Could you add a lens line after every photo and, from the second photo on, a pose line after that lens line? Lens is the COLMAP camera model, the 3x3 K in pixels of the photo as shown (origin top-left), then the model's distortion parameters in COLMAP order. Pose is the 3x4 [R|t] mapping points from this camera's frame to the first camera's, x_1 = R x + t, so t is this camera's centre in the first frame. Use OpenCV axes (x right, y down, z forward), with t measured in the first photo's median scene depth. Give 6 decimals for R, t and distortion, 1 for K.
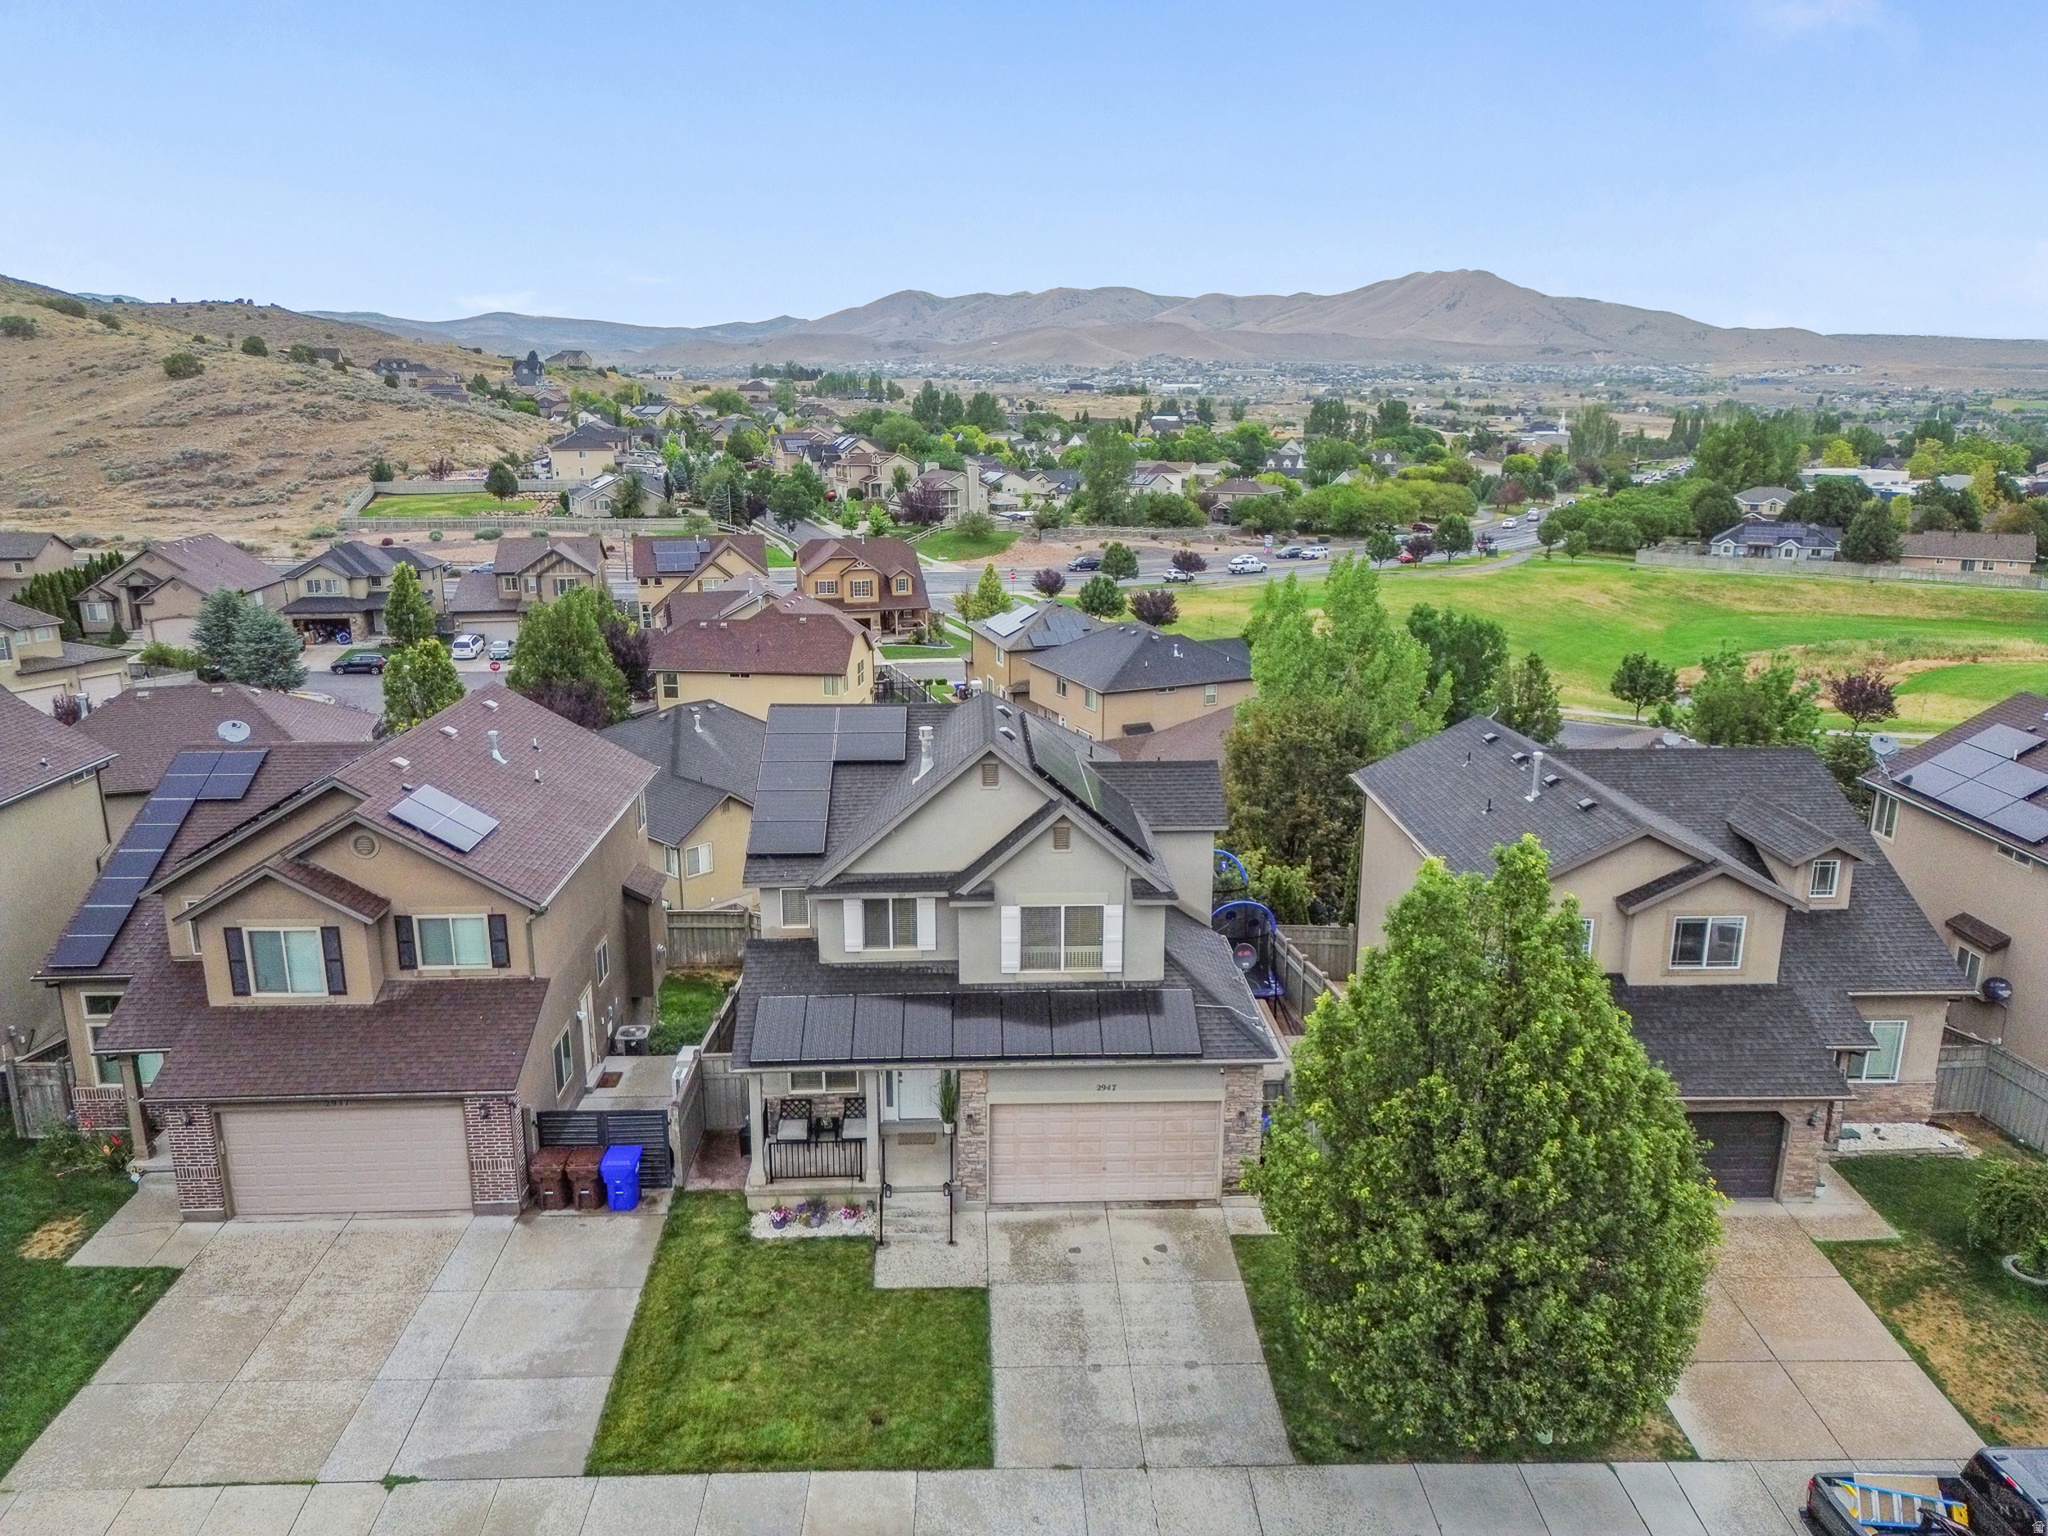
lens RADIAL K [[1429.3, 0, 1021.6], [0, 1429.3, 773.3], [0, 0, 1]] dist [0.069101, -0.057102]
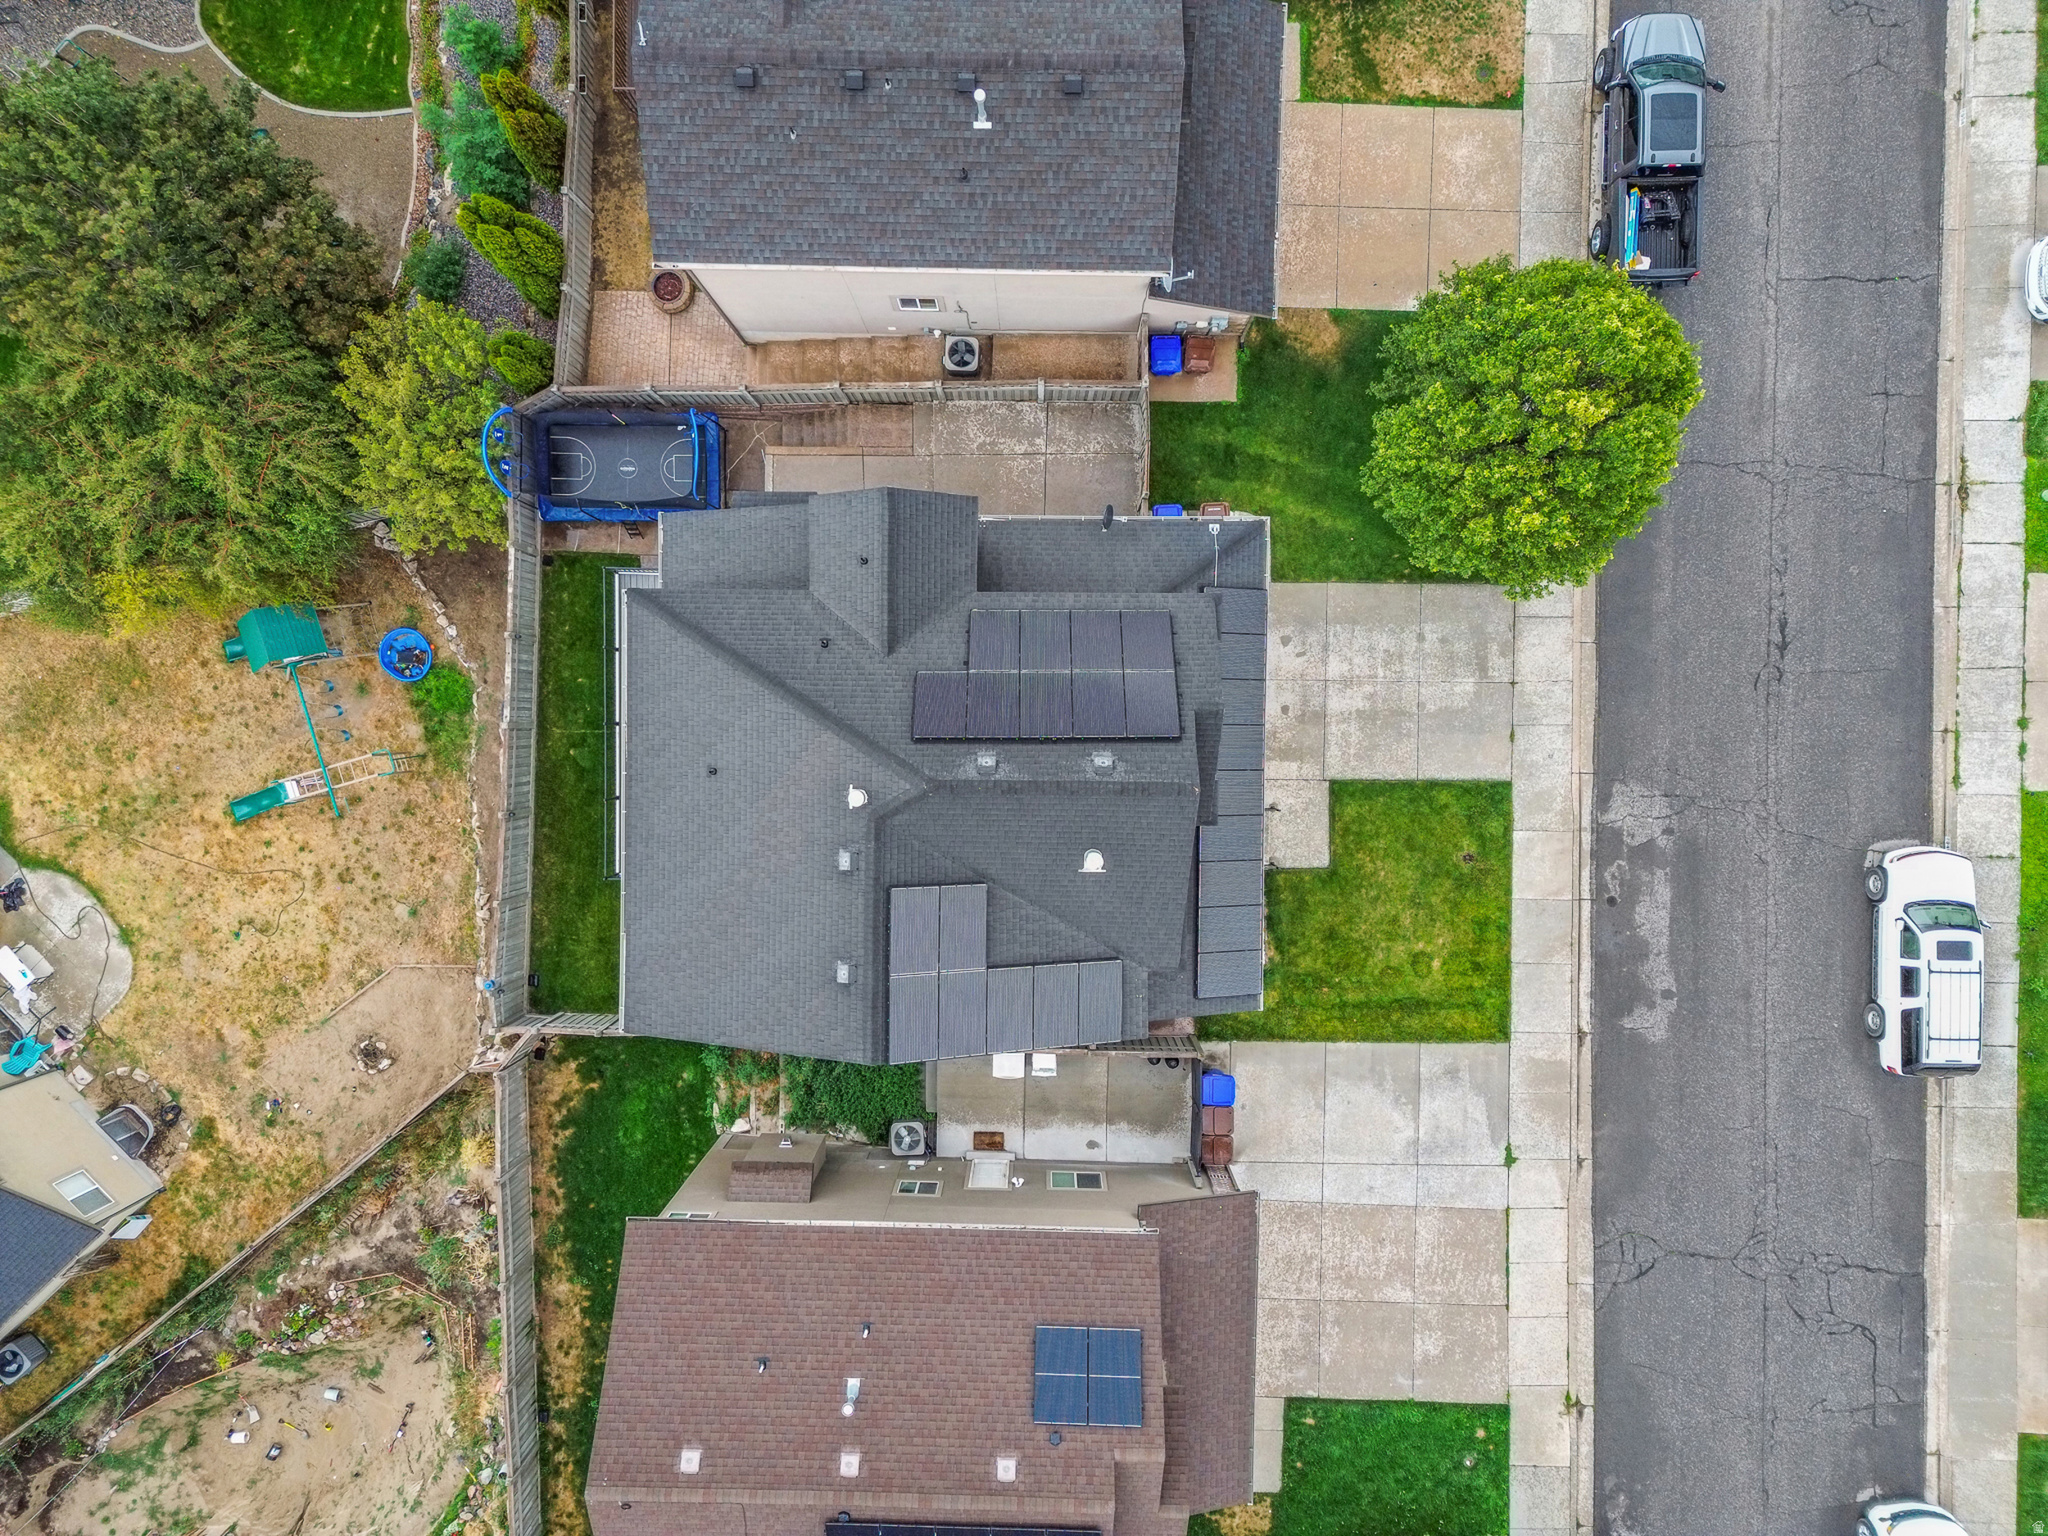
lens RADIAL K [[1429.3, 0, 1019.6], [0, 1429.3, 762.3], [0, 0, 1]] dist [0.069101, -0.057102]
pose [[0.049200, -0.998409, -0.027533, 0.012395], [0.275467, -0.012933, 0.961224, -0.805781], [-0.960051, -0.054877, 0.274392, 0.761316]]
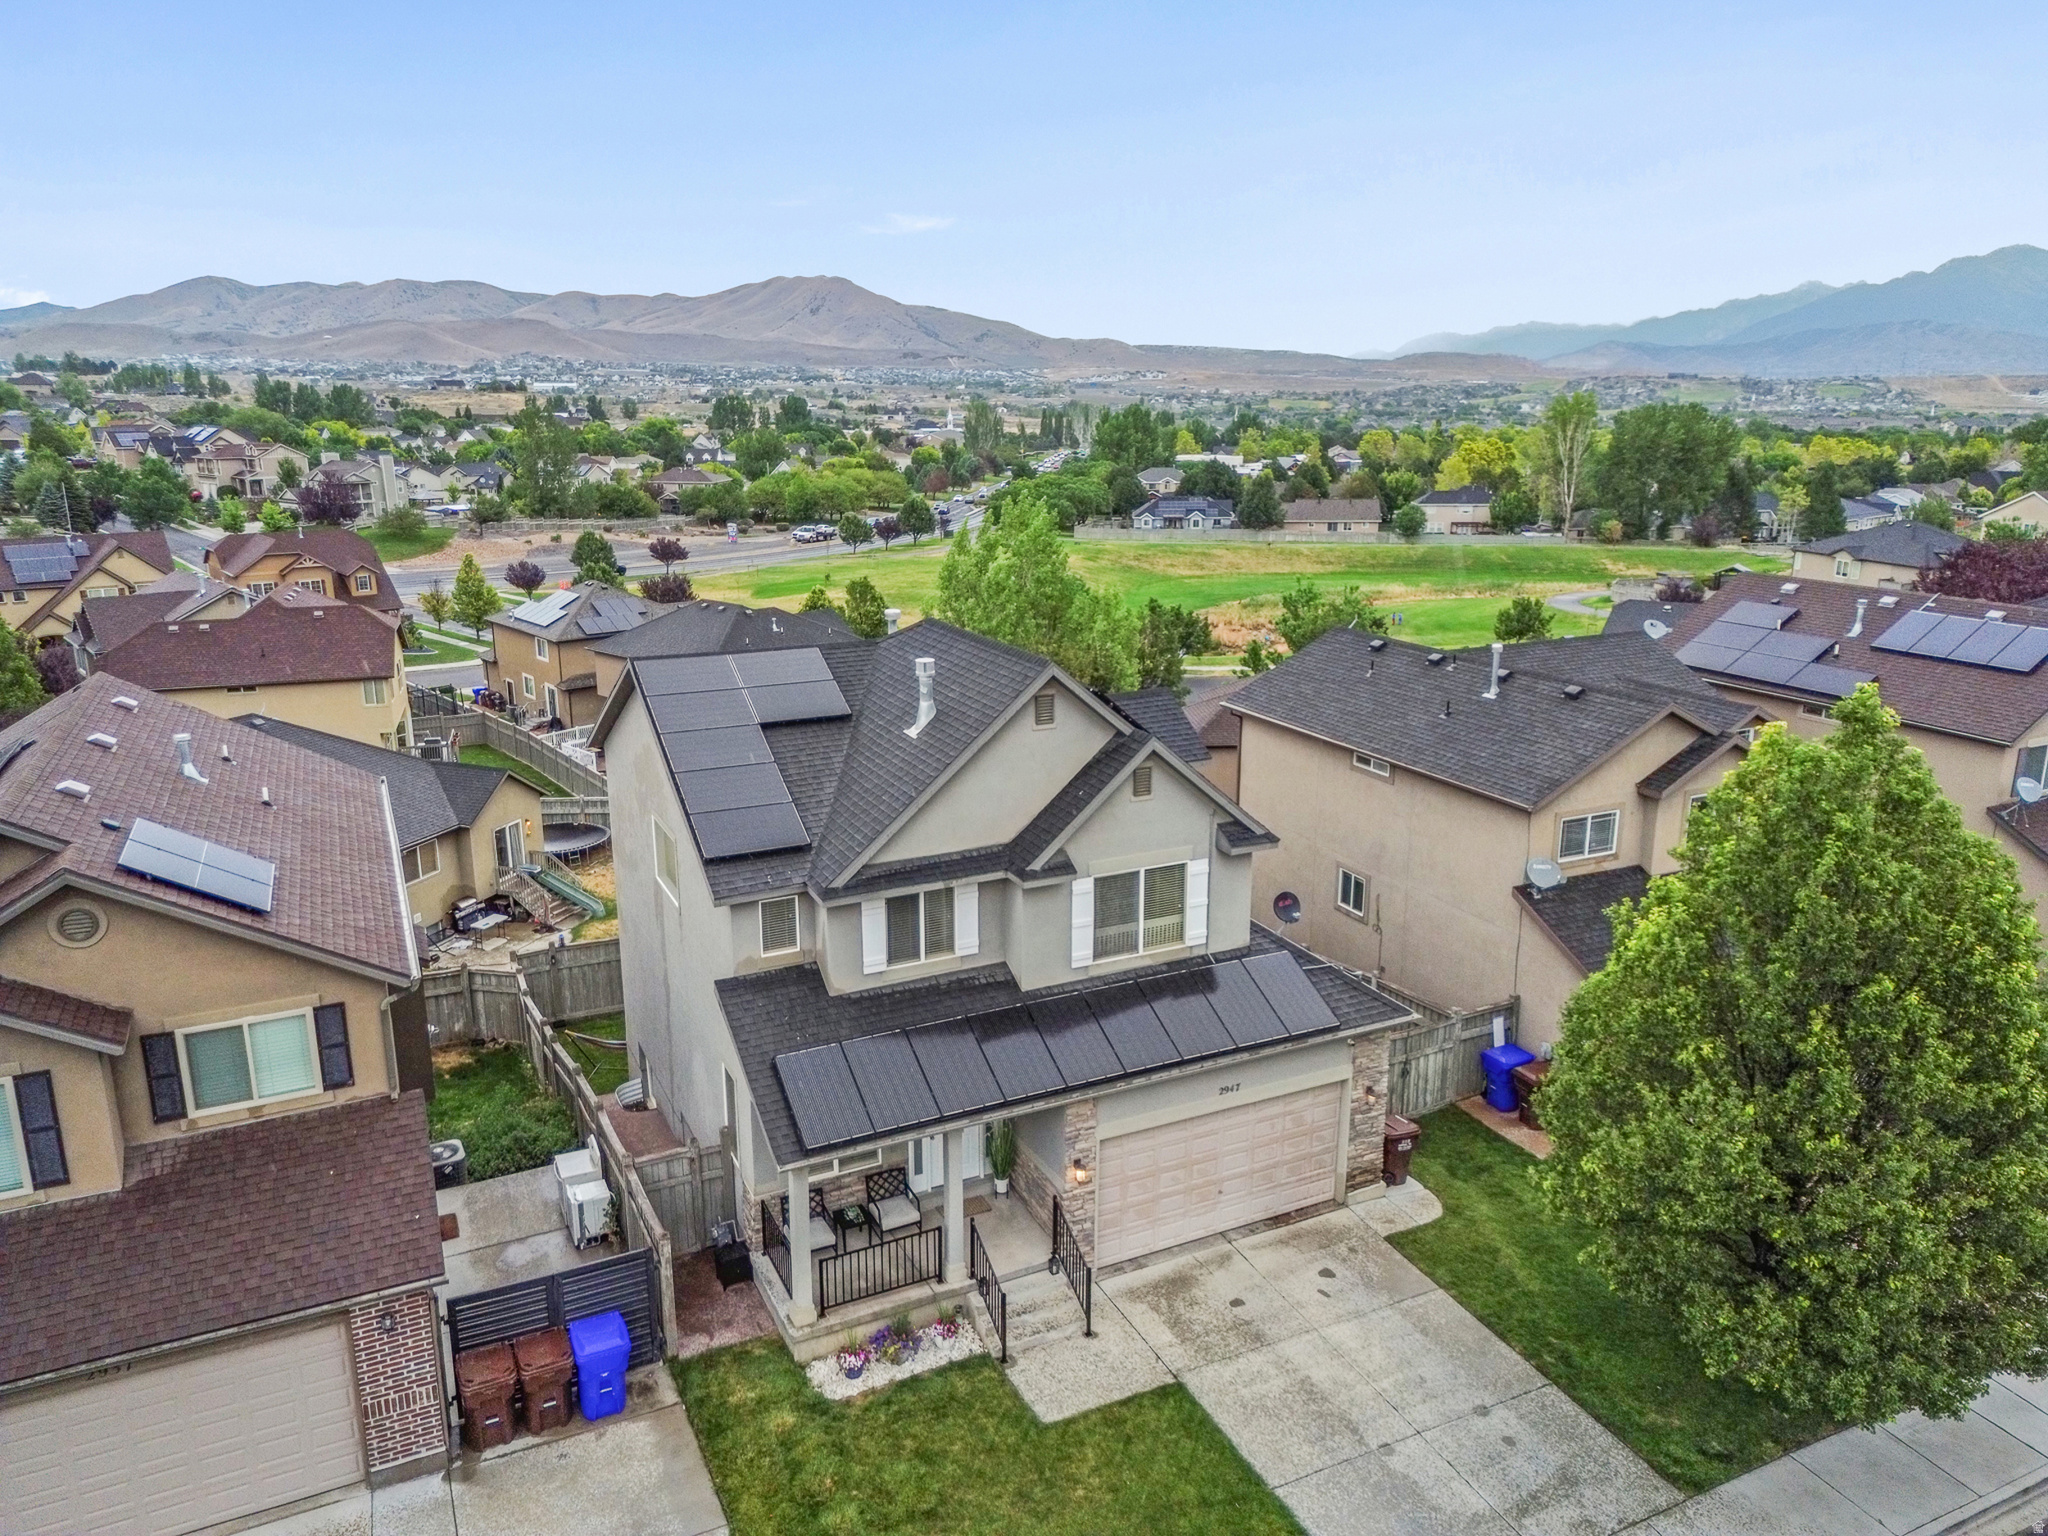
lens RADIAL K [[1429.3, 0, 1021.6], [0, 1429.3, 774.3], [0, 0, 1]] dist [0.069101, -0.057102]
pose [[0.915752, -0.107688, 0.387042, -0.294761], [0.107936, 0.993933, 0.021166, 0.016188], [-0.386973, 0.022393, 0.921819, 0.277568]]
